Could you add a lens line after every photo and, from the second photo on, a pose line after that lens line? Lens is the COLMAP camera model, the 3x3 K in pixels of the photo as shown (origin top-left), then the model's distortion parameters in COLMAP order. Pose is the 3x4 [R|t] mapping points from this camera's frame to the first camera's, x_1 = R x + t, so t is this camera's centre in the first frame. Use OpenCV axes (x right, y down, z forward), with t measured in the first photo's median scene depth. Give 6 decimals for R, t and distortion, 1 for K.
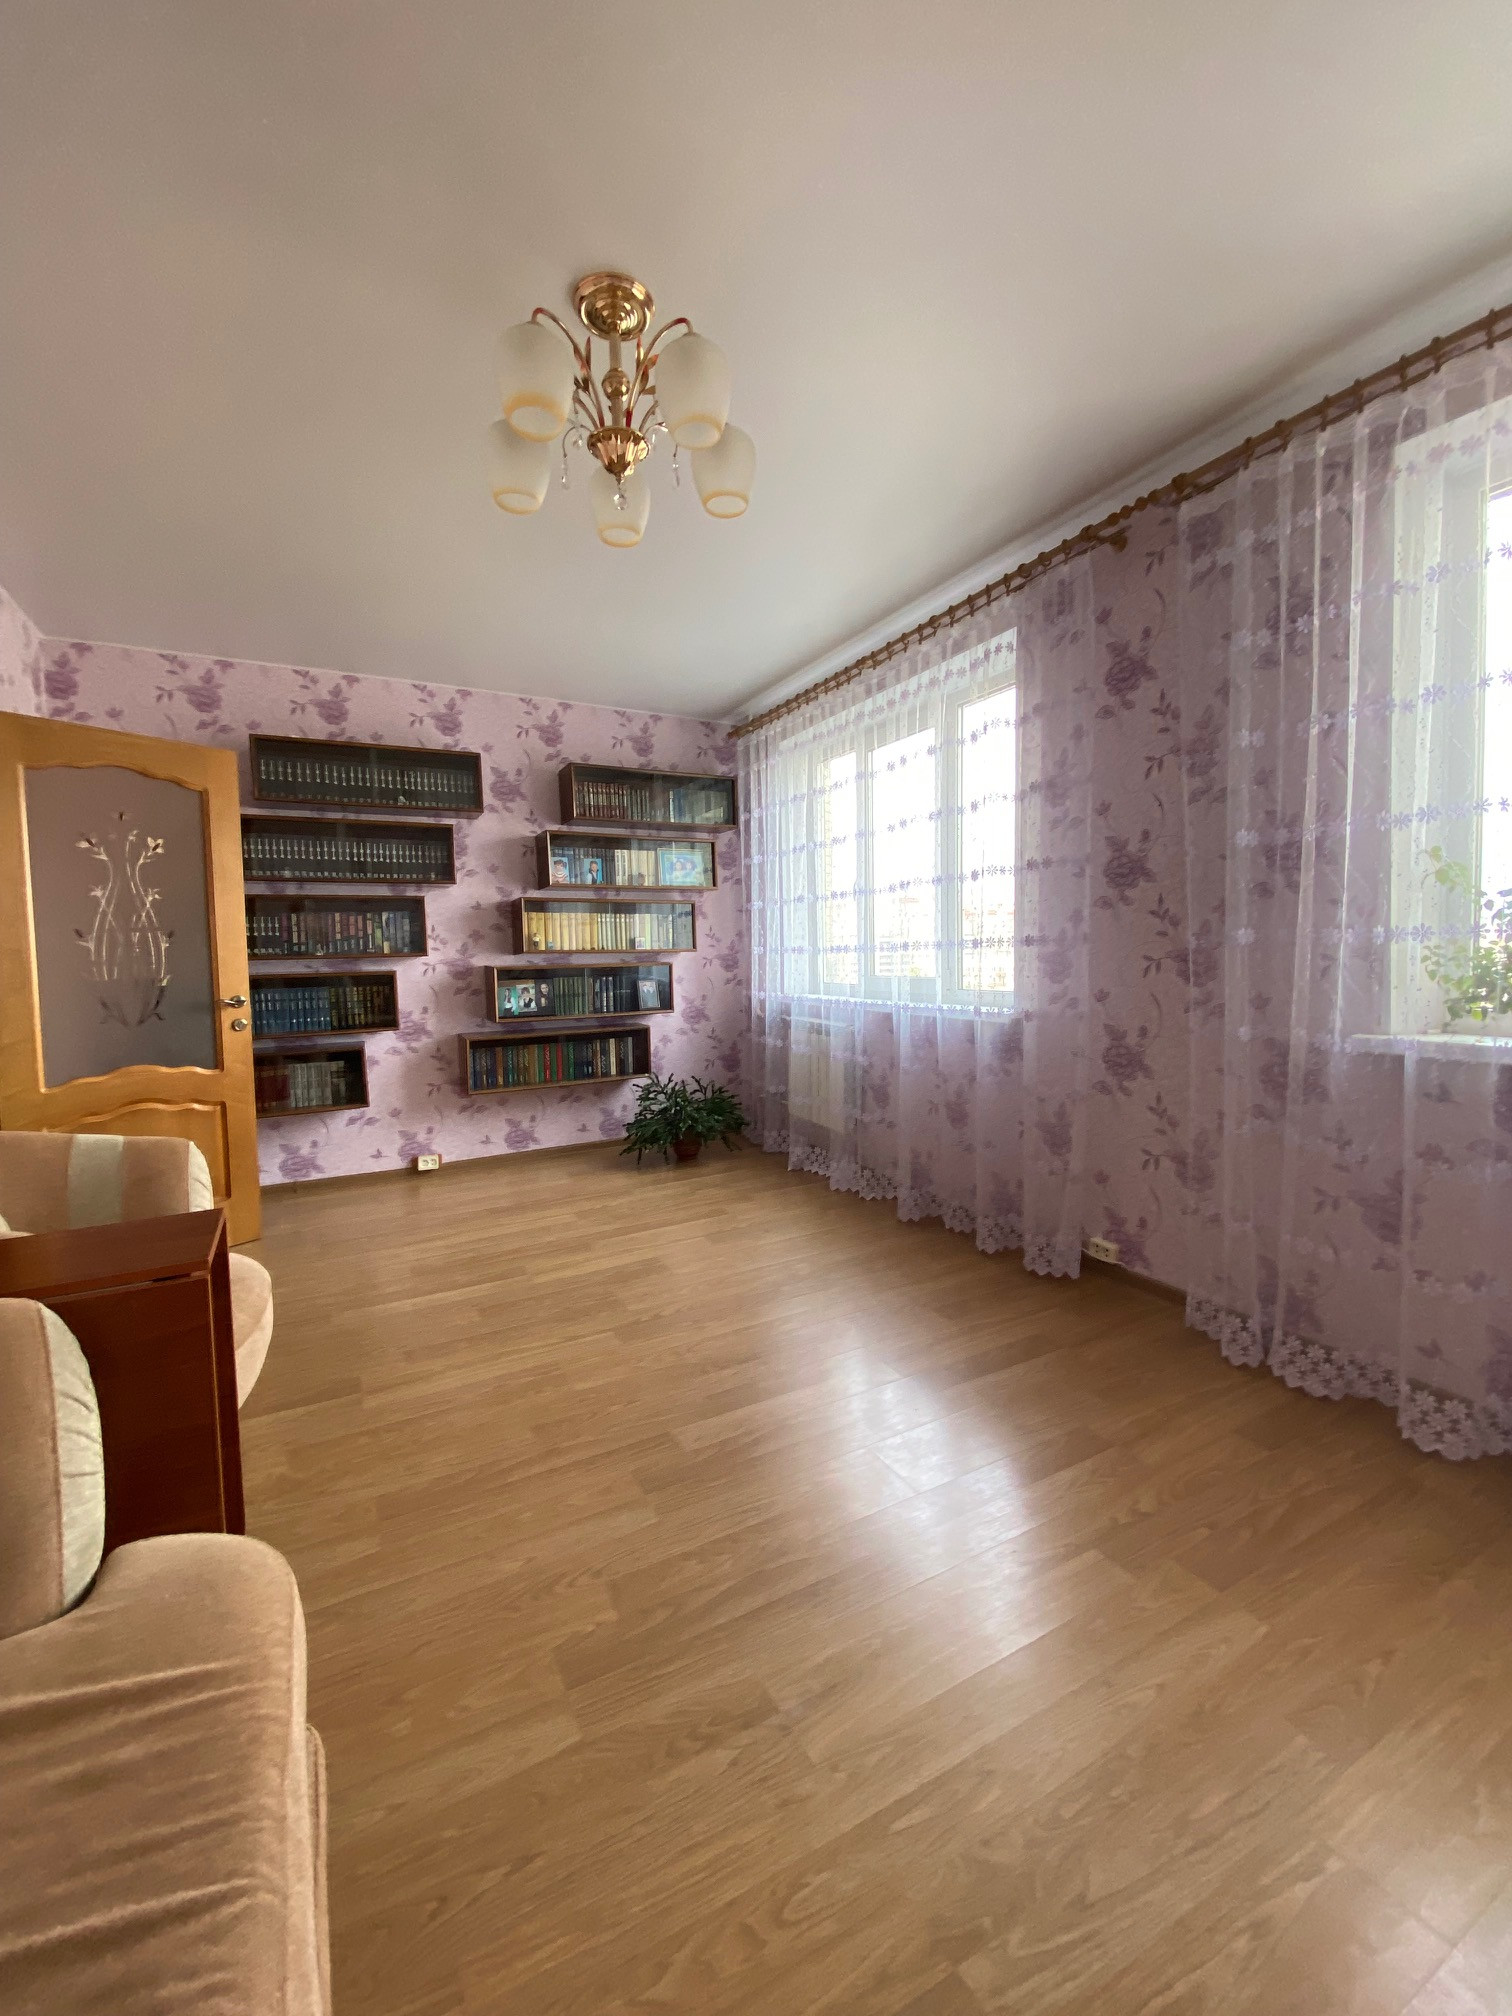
lens RADIAL K [[816.8, 0, 761.1], [0, 816.8, 1002.5], [0, 0, 1]] dist [0.026195, -0.026373]
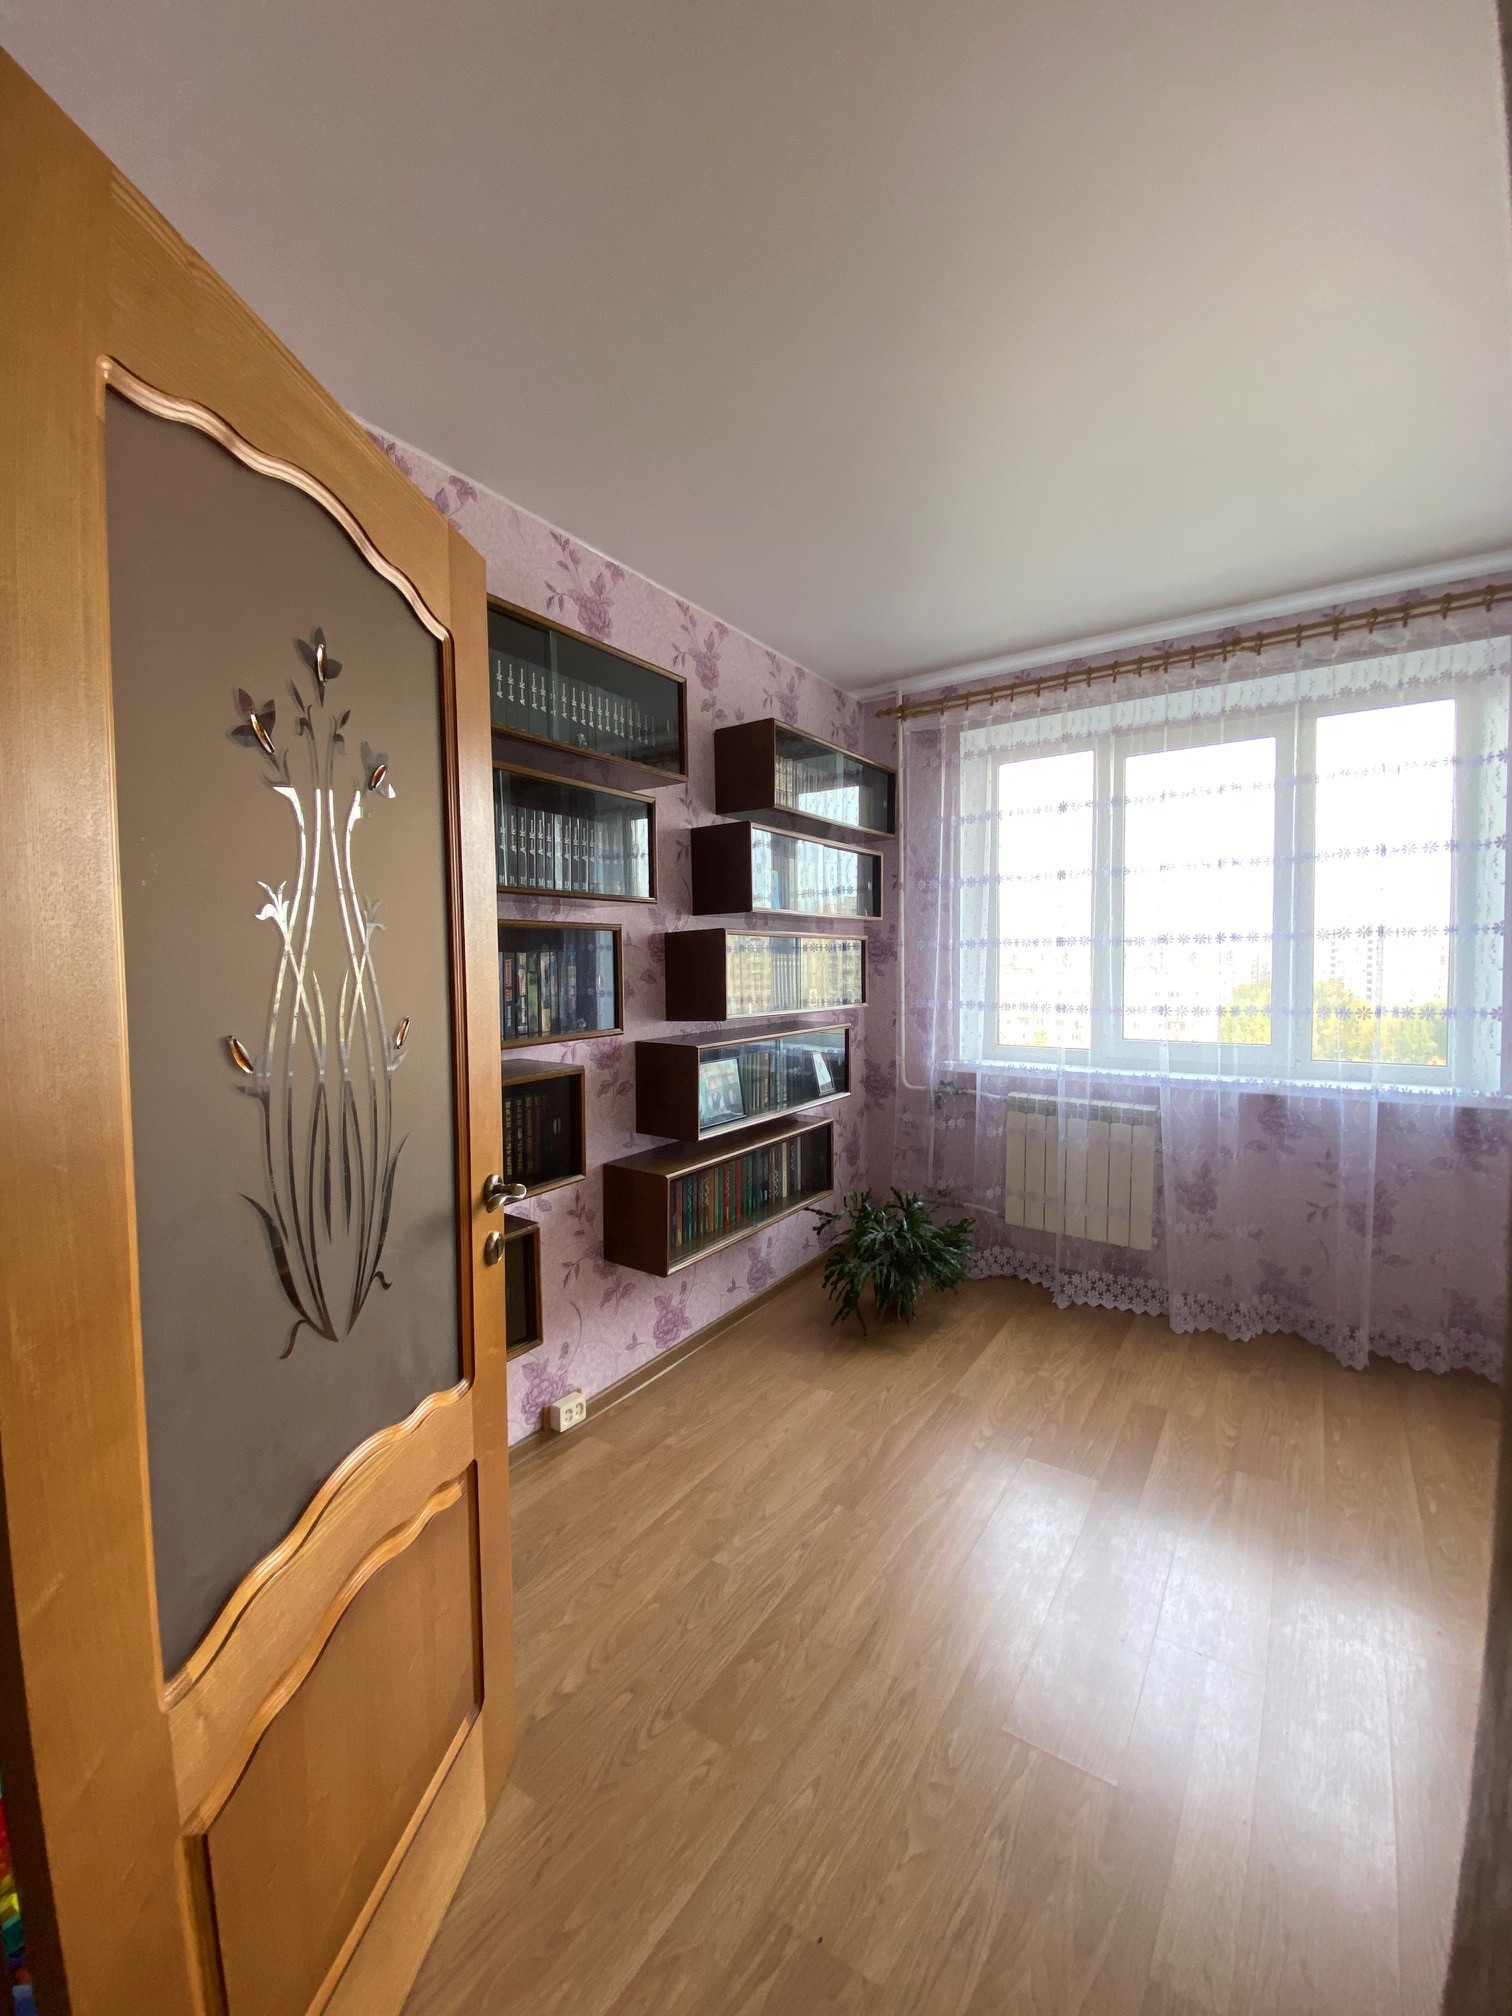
lens RADIAL K [[816.8, 0, 761.1], [0, 816.8, 1002.5], [0, 0, 1]] dist [0.026195, -0.026373]
pose [[0.889018, -0.012607, 0.457698, -0.541561], [0.024870, 0.999475, -0.020777, -0.060810], [-0.457196, 0.029854, 0.888865, 0.455372]]
